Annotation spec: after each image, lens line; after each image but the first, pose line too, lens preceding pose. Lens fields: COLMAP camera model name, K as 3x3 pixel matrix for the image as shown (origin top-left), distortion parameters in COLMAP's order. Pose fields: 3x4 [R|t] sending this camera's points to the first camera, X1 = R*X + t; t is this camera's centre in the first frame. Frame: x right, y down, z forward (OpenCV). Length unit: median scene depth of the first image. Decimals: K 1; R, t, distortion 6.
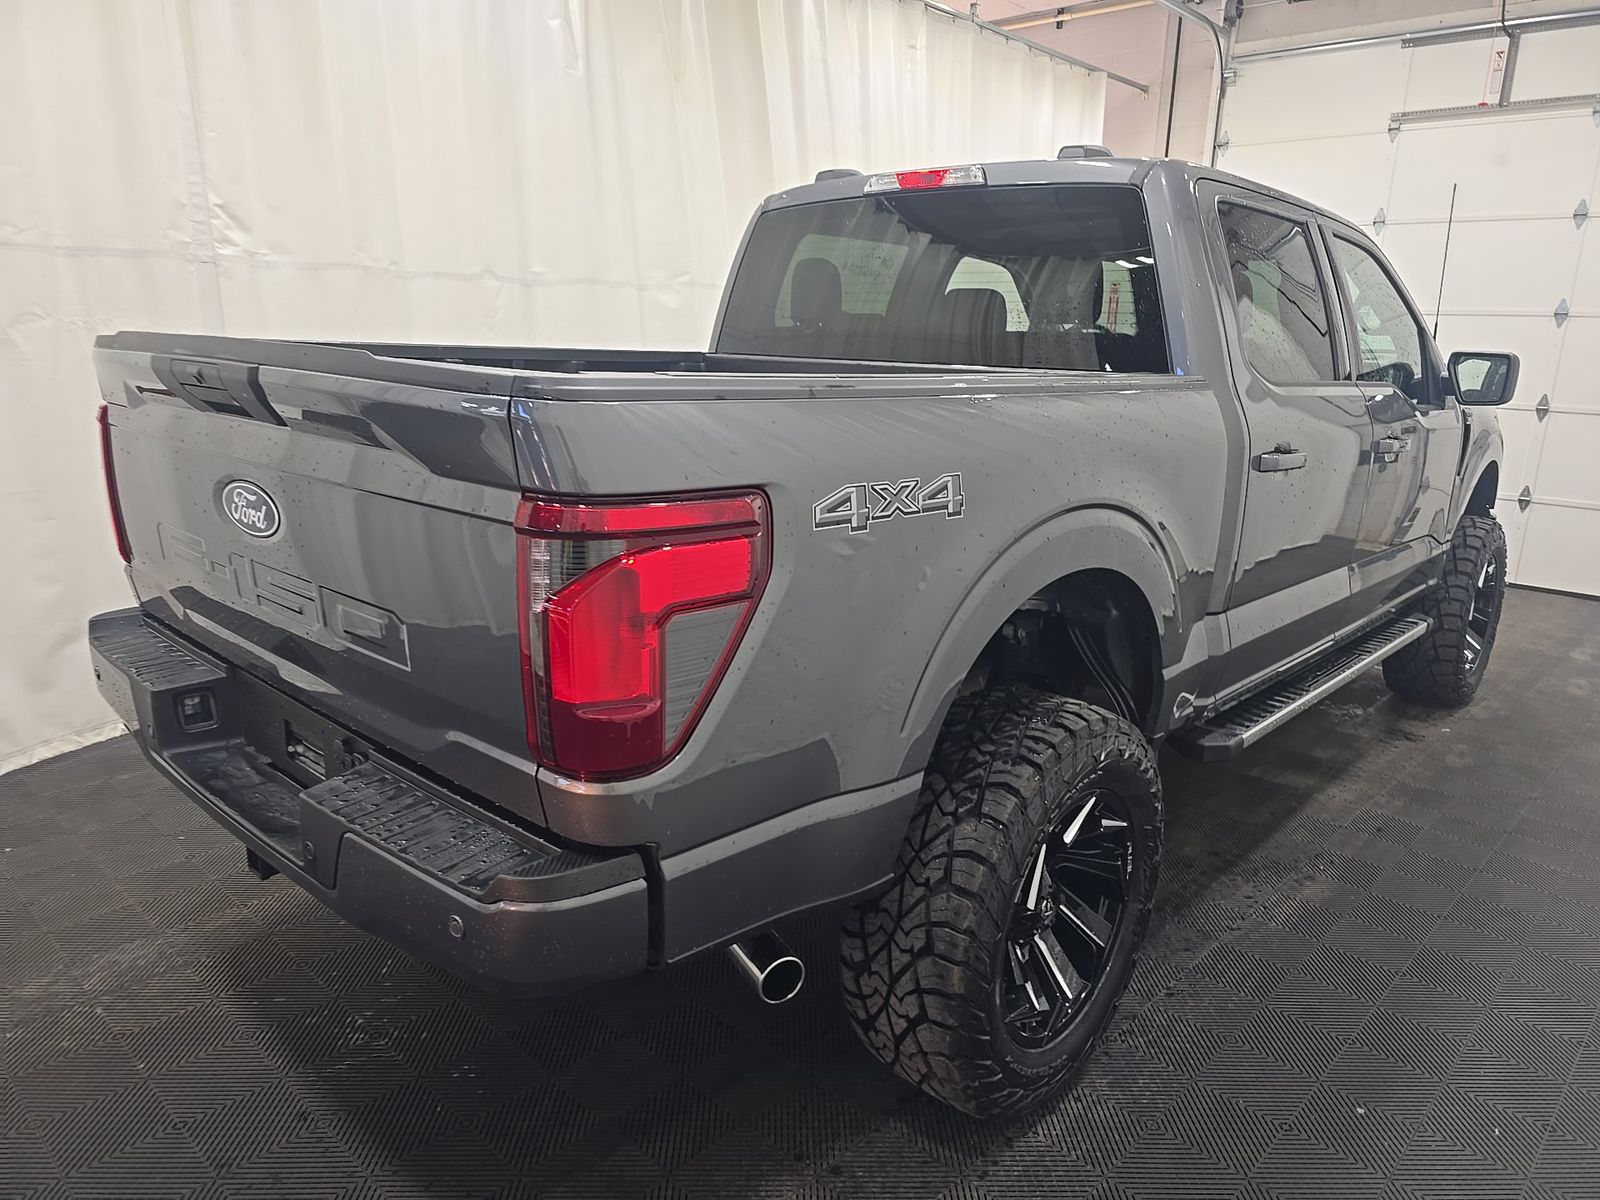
lens RADIAL K [[1070.8, 0, 814.9], [0, 1070.8, 603.9], [0, 0, 1]] dist [0.031758, -0.026395]
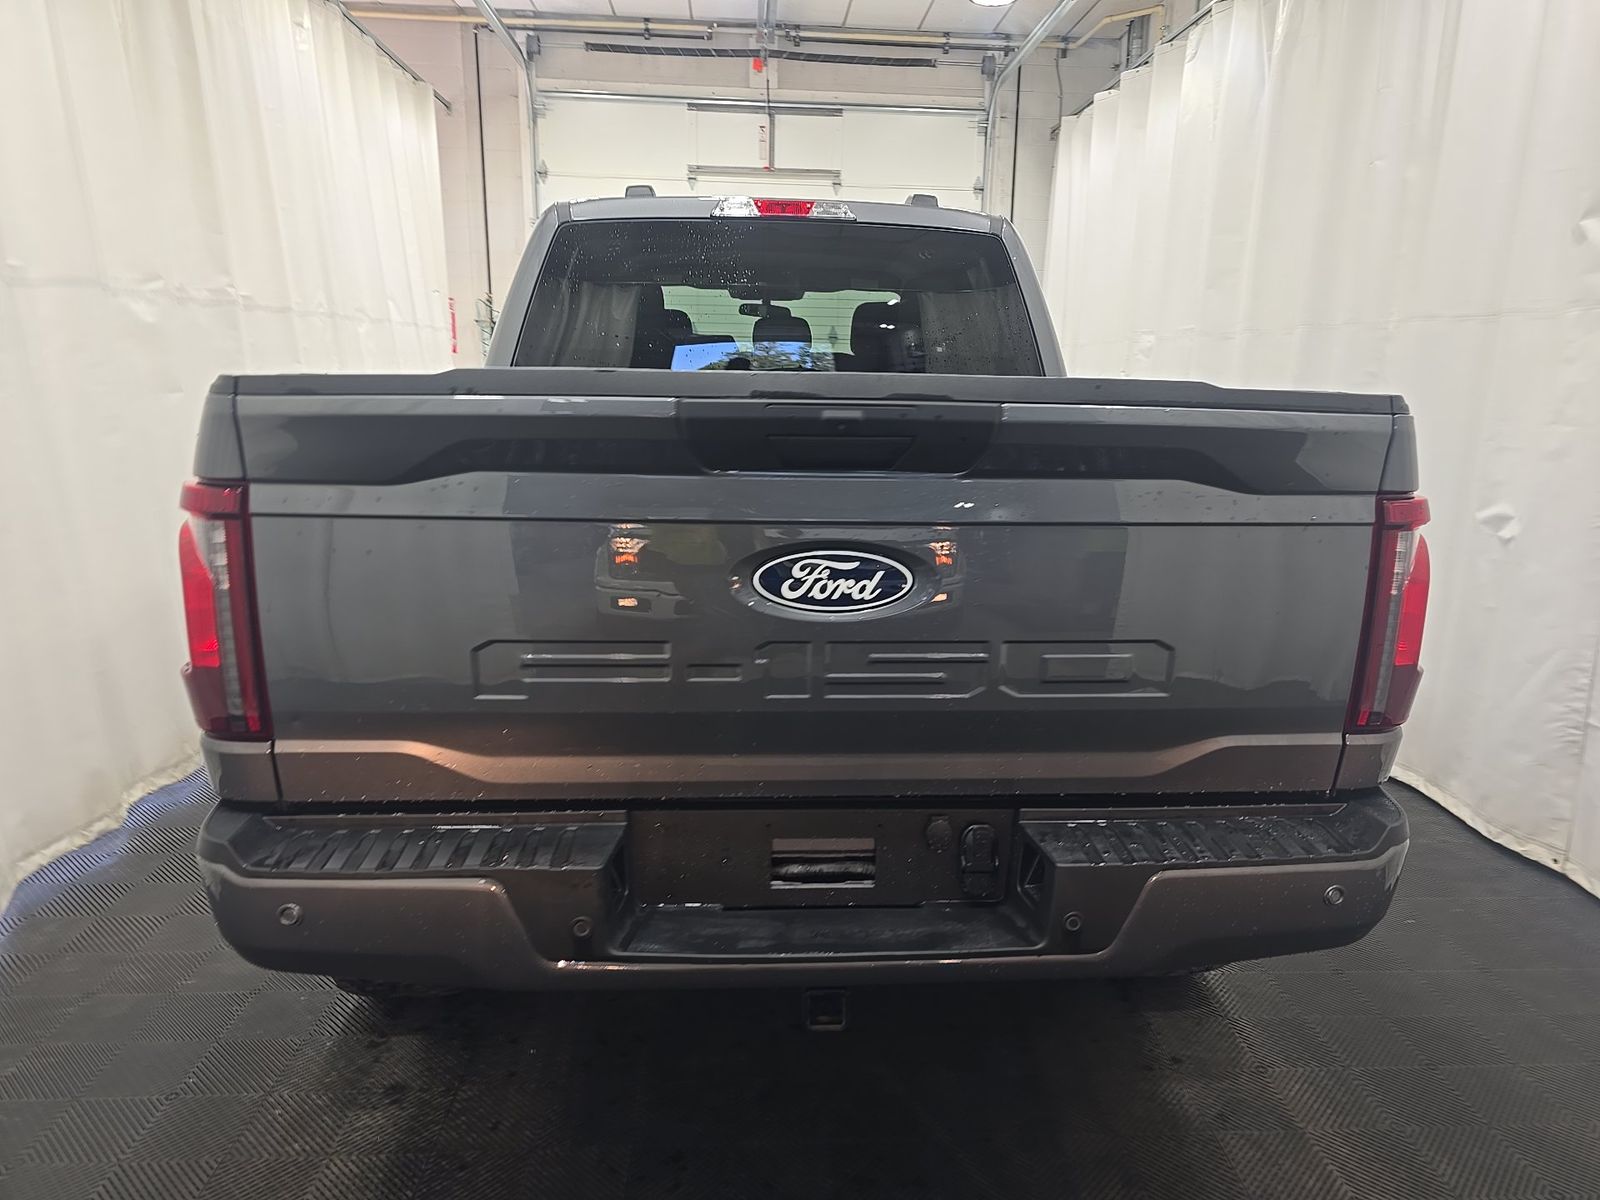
lens RADIAL K [[1070.8, 0, 807.6], [0, 1070.8, 600.7], [0, 0, 1]] dist [0.031758, -0.026395]
pose [[0.702886, -0.163113, 0.692347, -0.288687], [0.172514, 0.983383, 0.056539, -0.031221], [-0.690065, 0.079700, 0.719346, 0.110032]]
